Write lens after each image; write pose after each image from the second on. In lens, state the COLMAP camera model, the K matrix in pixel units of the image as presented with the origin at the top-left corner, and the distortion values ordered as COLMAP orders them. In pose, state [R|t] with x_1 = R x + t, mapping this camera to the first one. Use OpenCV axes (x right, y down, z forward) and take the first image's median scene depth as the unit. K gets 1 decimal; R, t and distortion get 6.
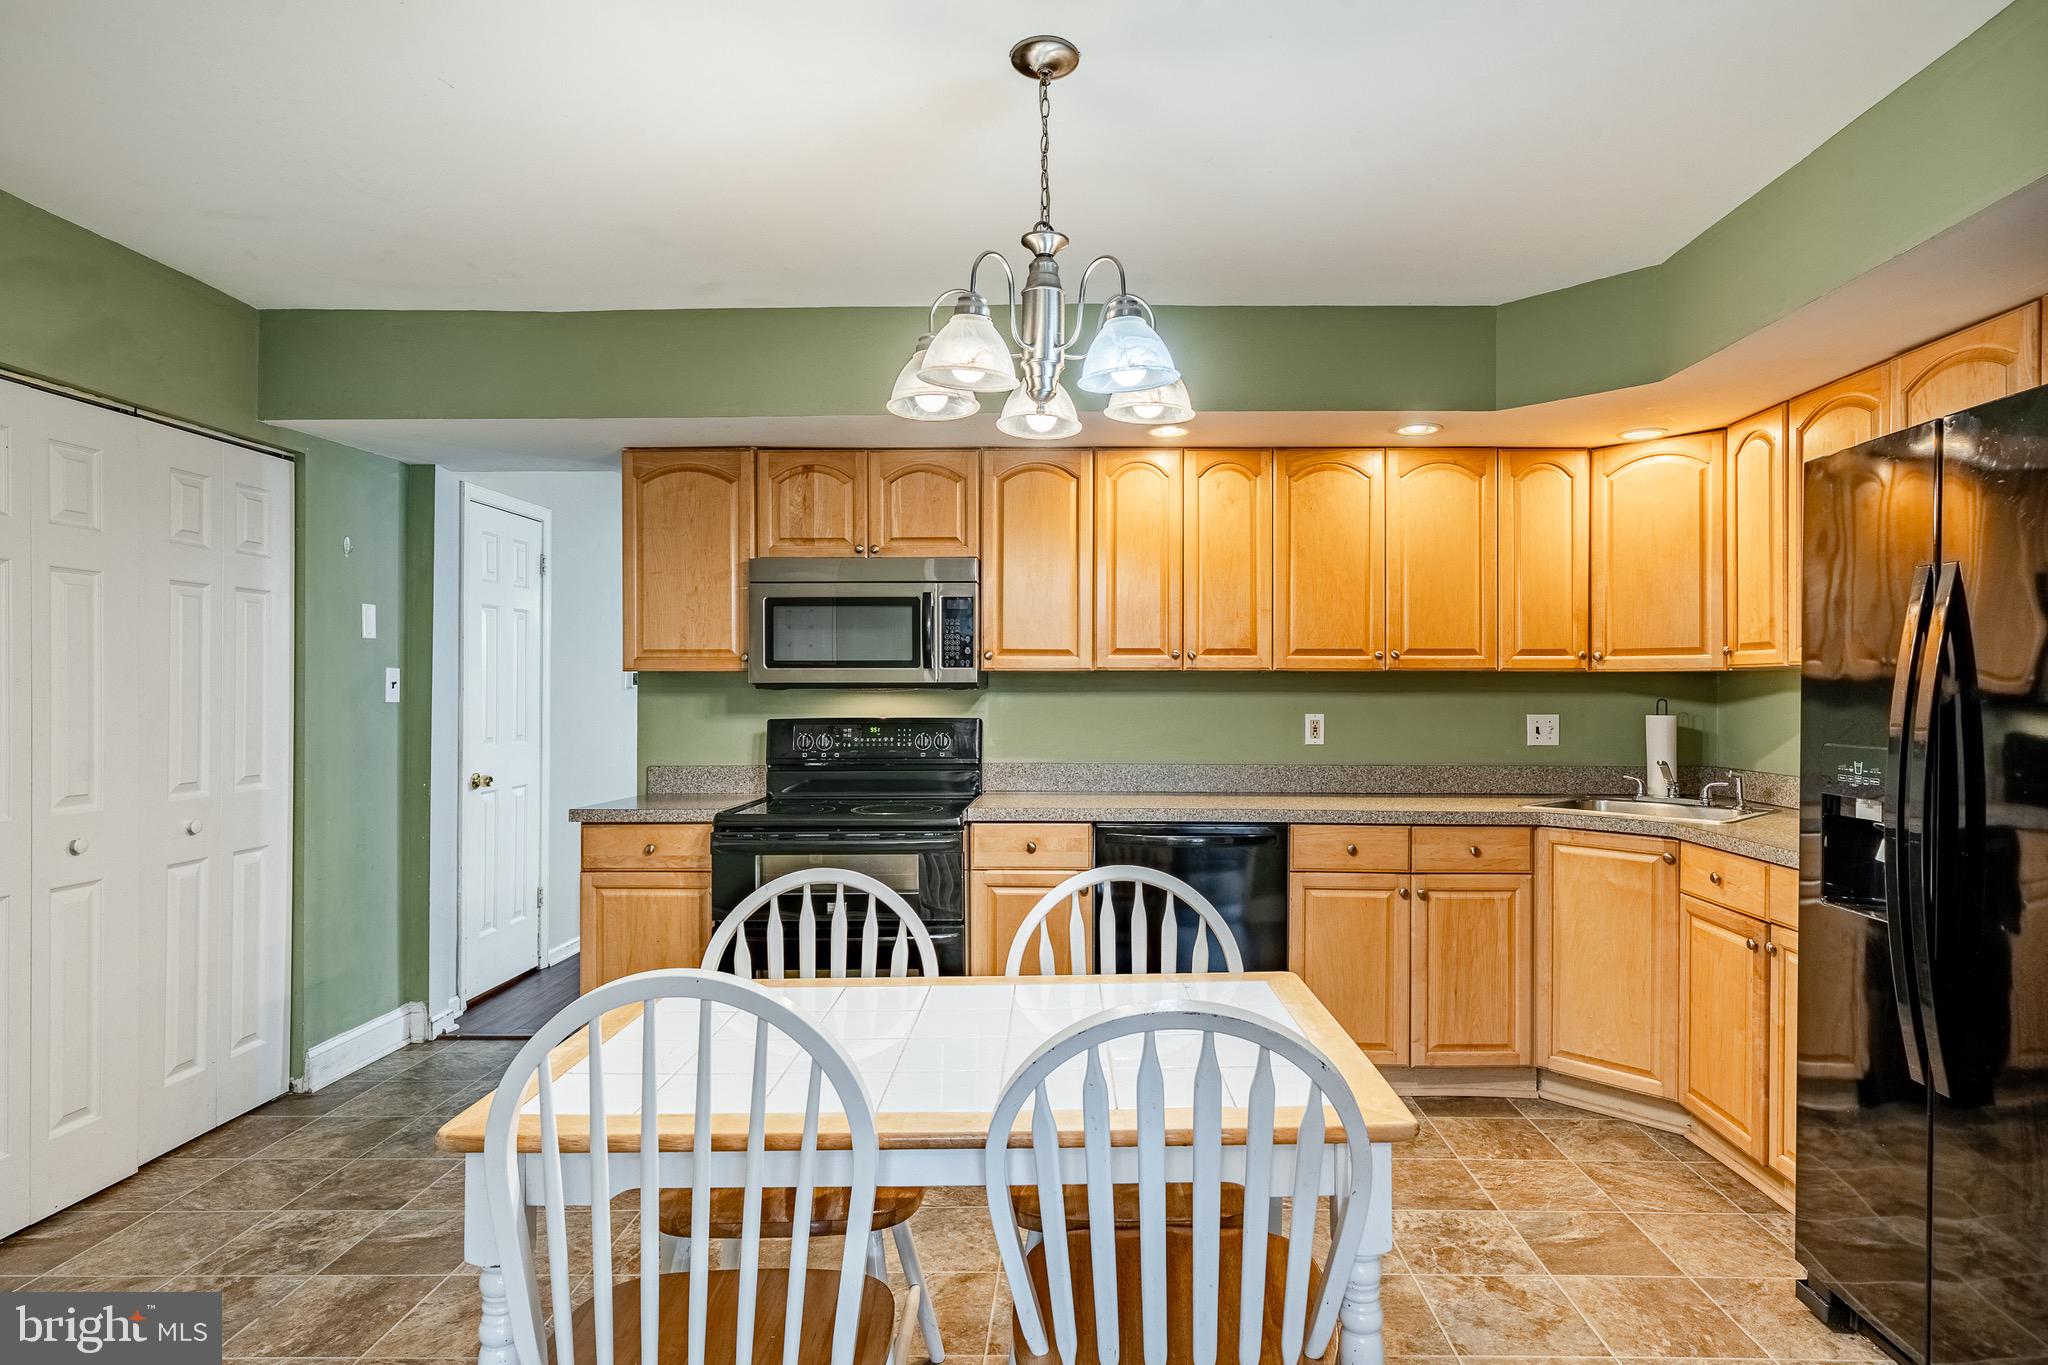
lens RADIAL K [[1152.1, 0, 1094.8], [0, 1152.1, 685.1], [0, 0, 1]] dist [0.001101, 0.000178]
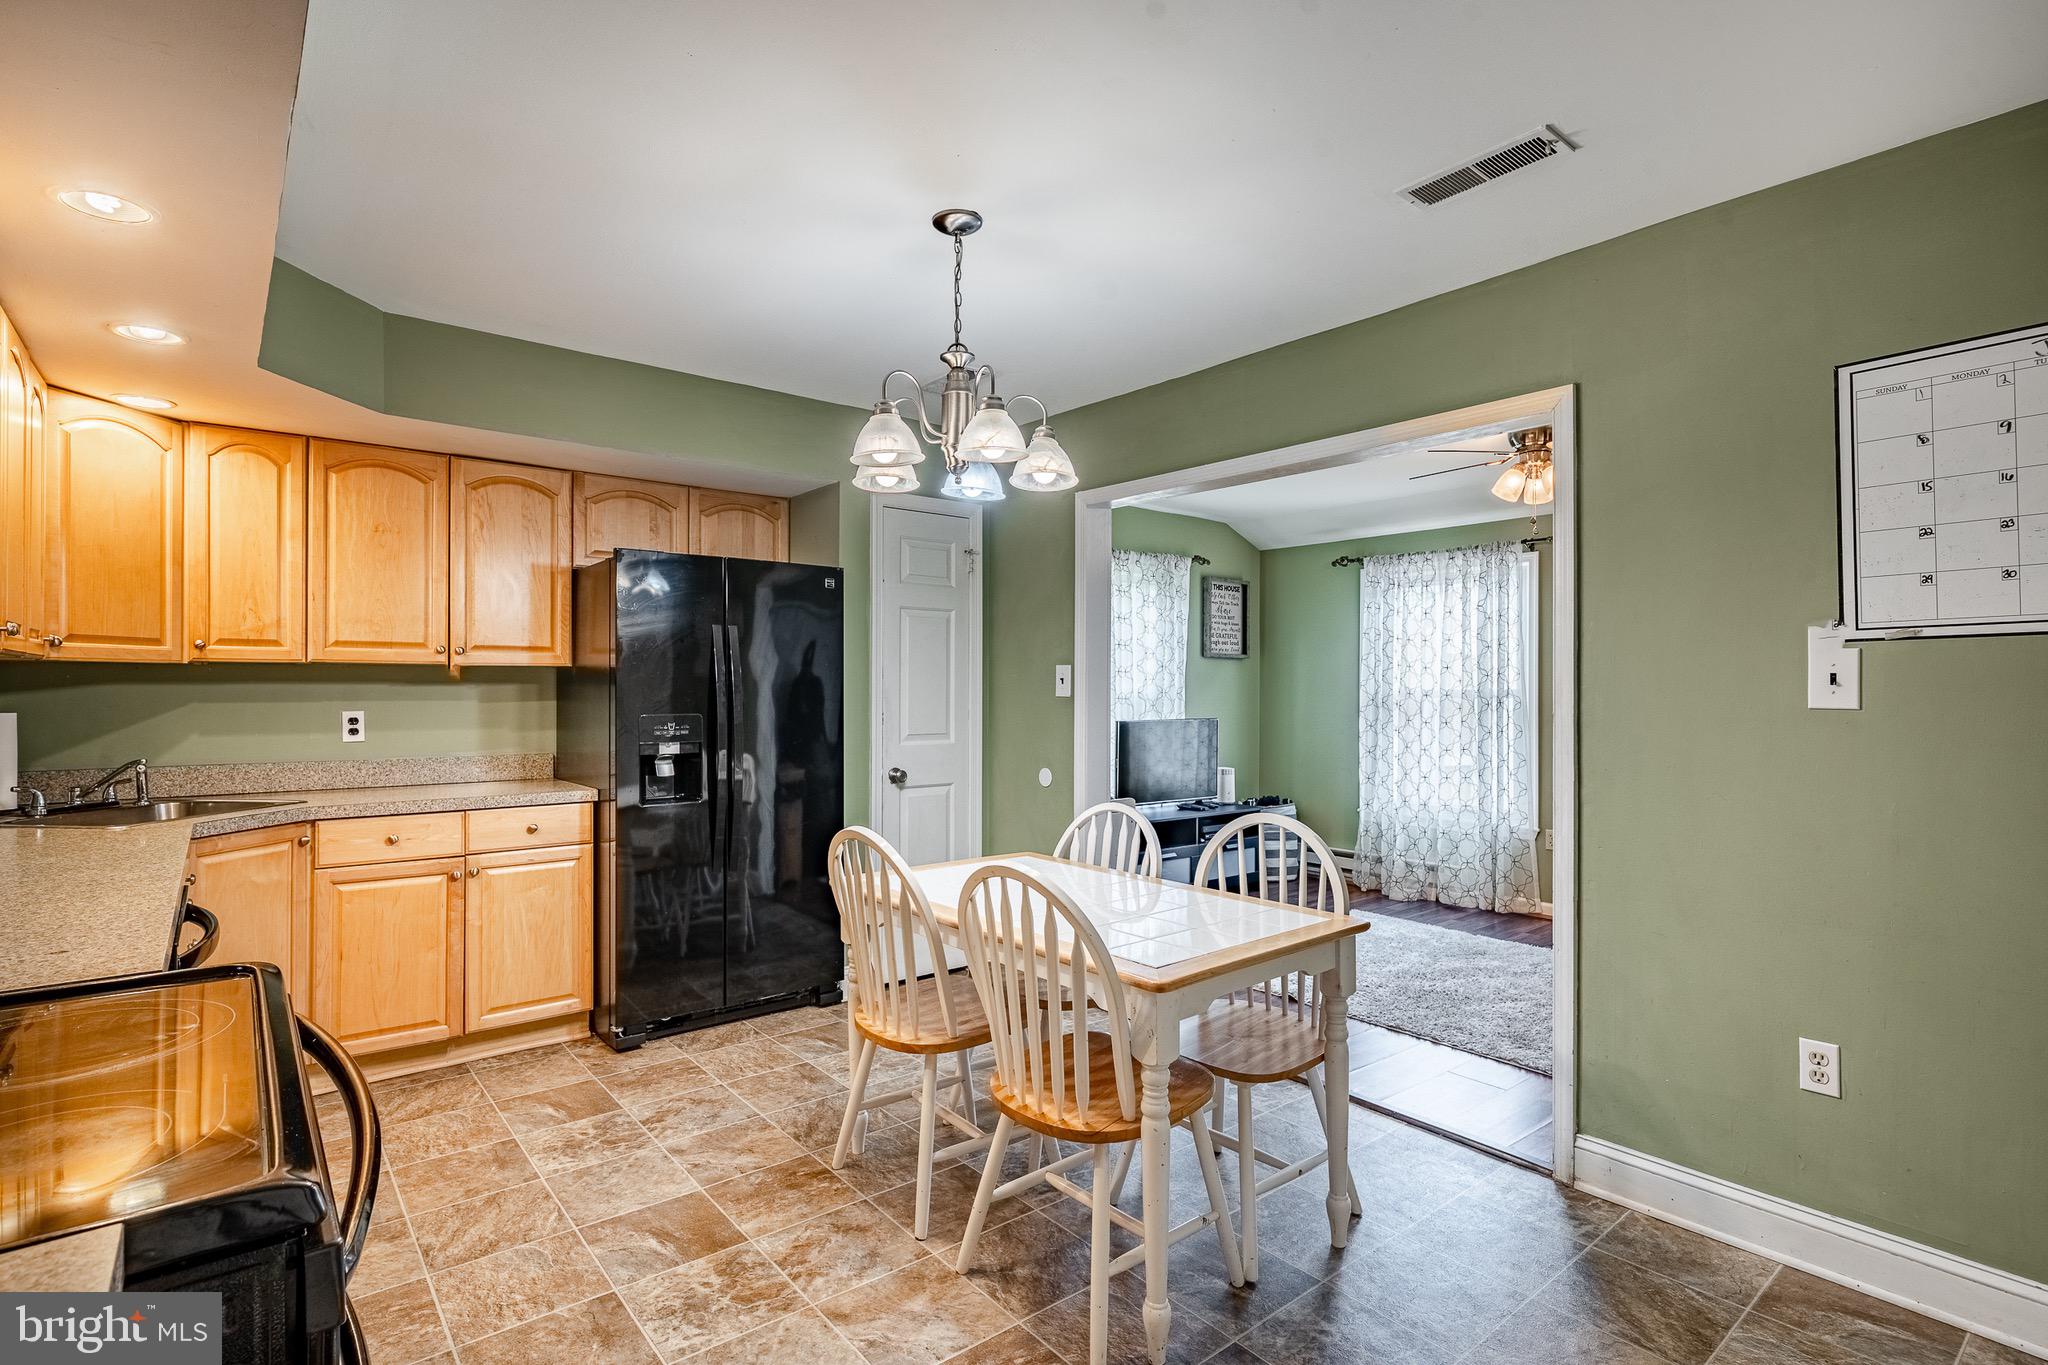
lens RADIAL K [[971.5, 0, 1024.0], [0, 971.5, 682.5], [0, 0, 1]] dist [0.000631, 0.000229]
pose [[-0.635964, -0.001277, 0.771718, -0.605441], [-0.007387, 0.999963, -0.004432, 0.002058], [-0.771684, -0.008519, -0.635949, 1.032241]]
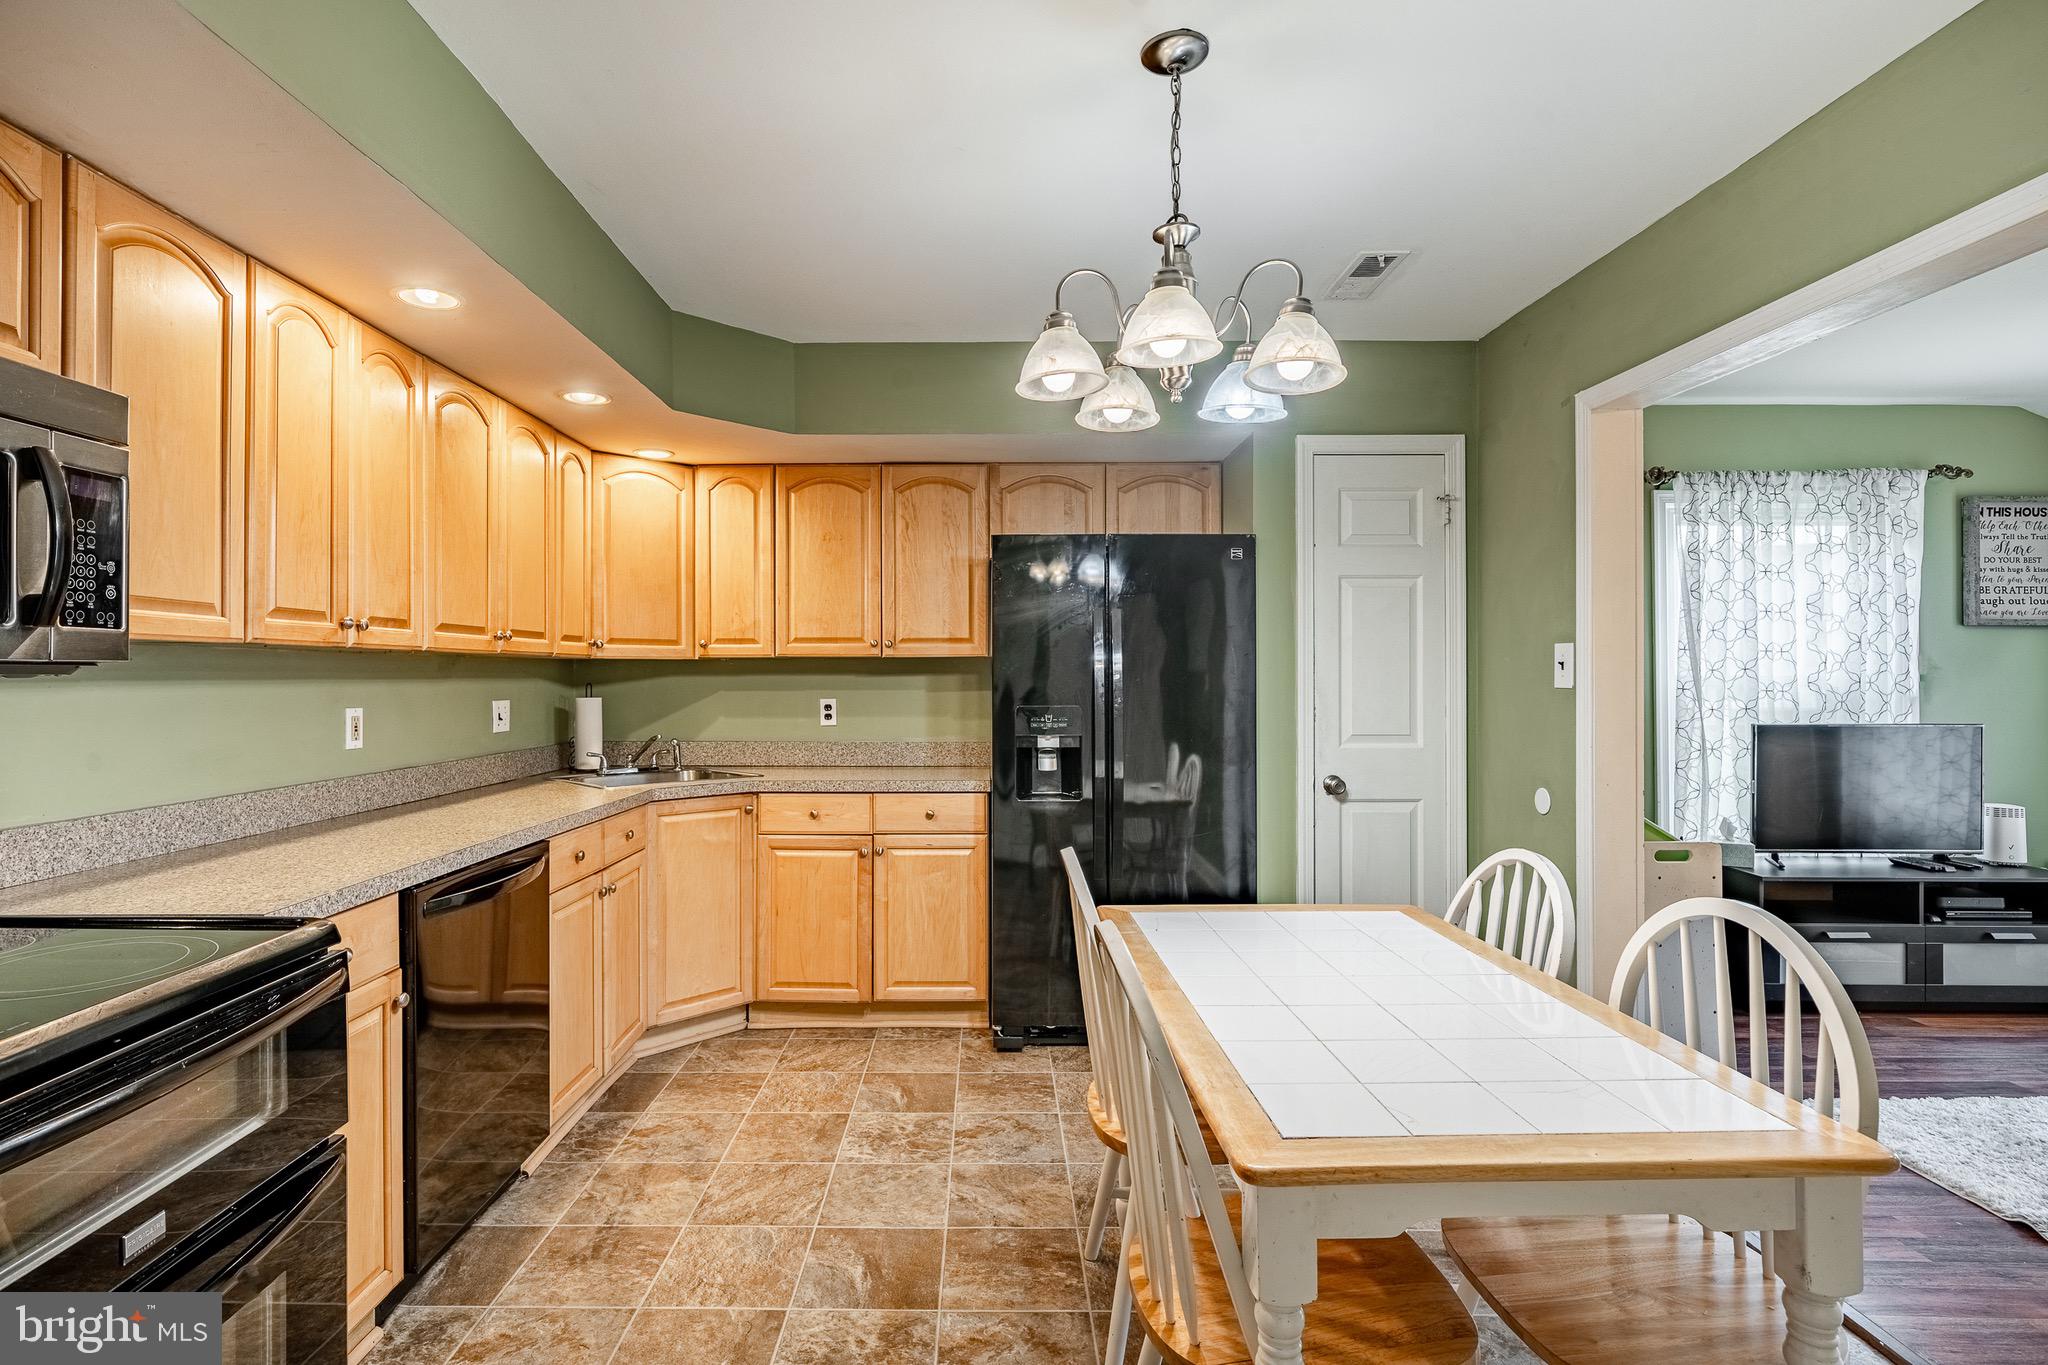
lens RADIAL K [[993.9, 0, 996.8], [0, 993.9, 672.0], [0, 0, 1]] dist [-0.001545, -0.000037]
pose [[-0.007279, 0.001748, 0.999972, -0.567627], [-0.001697, 0.999997, -0.001760, 0.002209], [-0.999972, -0.001709, -0.007276, 0.720559]]
